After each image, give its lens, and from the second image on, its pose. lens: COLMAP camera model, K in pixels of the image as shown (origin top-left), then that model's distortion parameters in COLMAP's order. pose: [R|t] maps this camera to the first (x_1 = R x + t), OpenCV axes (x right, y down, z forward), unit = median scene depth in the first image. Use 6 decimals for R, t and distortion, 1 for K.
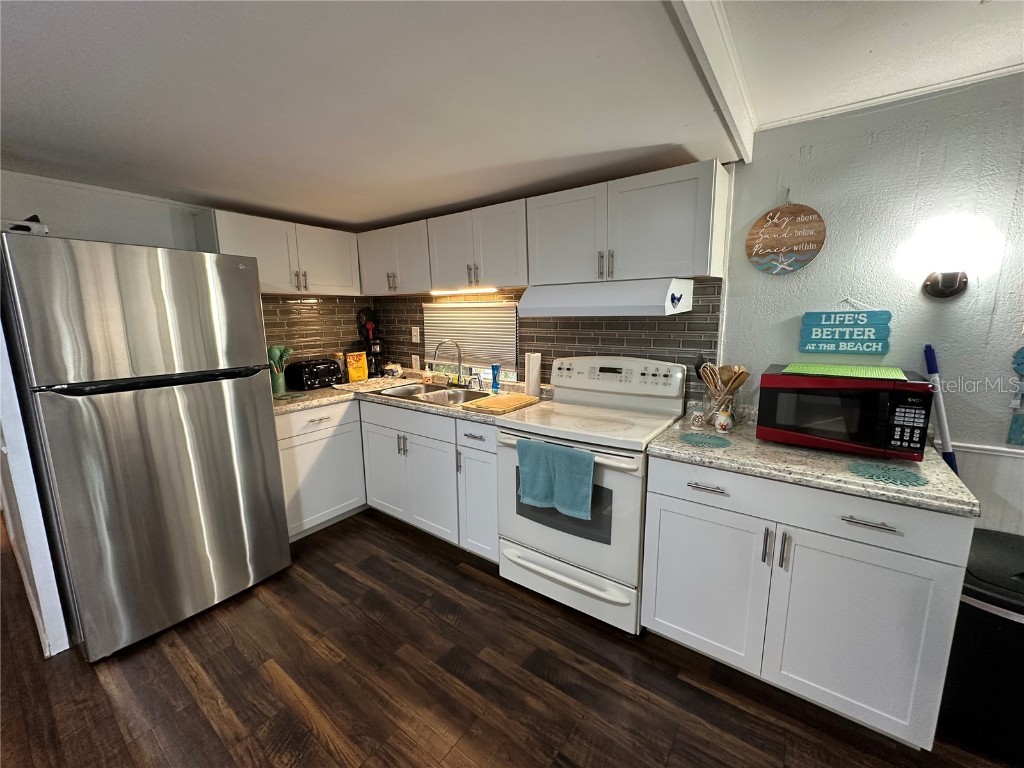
lens RADIAL K [[409.9, 0, 512.0], [0, 409.9, 384.0], [0, 0, 1]] dist [0.000767, 0.000249]
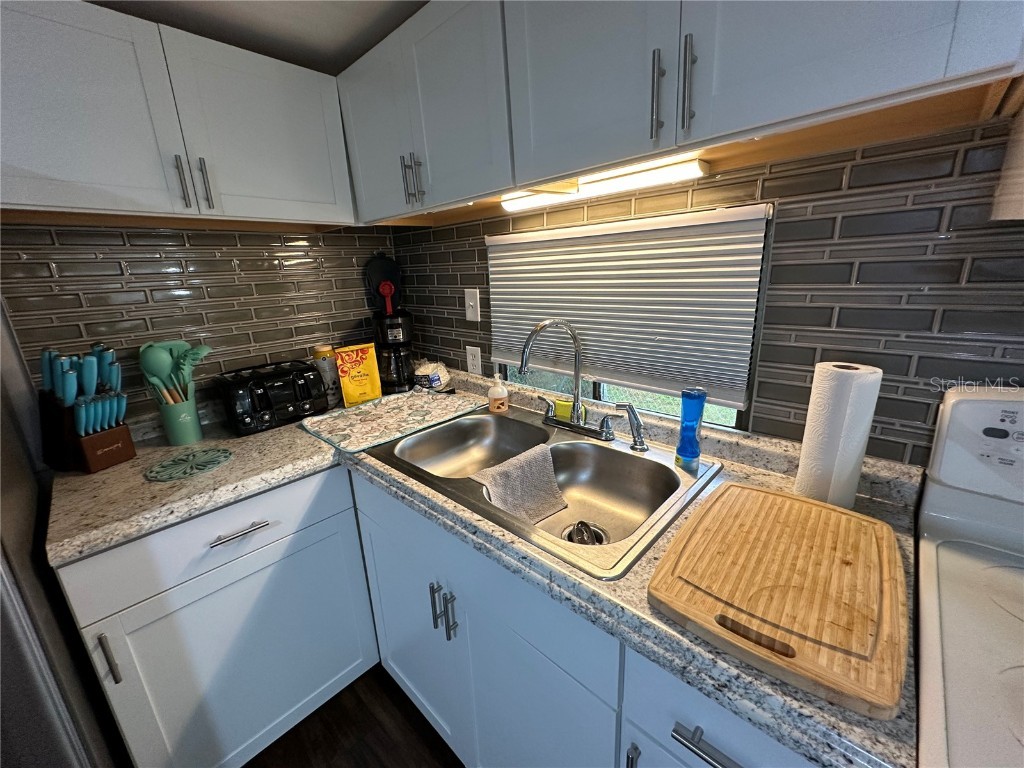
lens RADIAL K [[409.9, 0, 512.0], [0, 409.9, 384.0], [0, 0, 1]] dist [0.000767, 0.000249]
pose [[0.990103, 0.002256, -0.140327, -0.124652], [0.011217, 0.995401, 0.095142, -0.075591], [0.139896, -0.095774, 0.985523, 0.538065]]
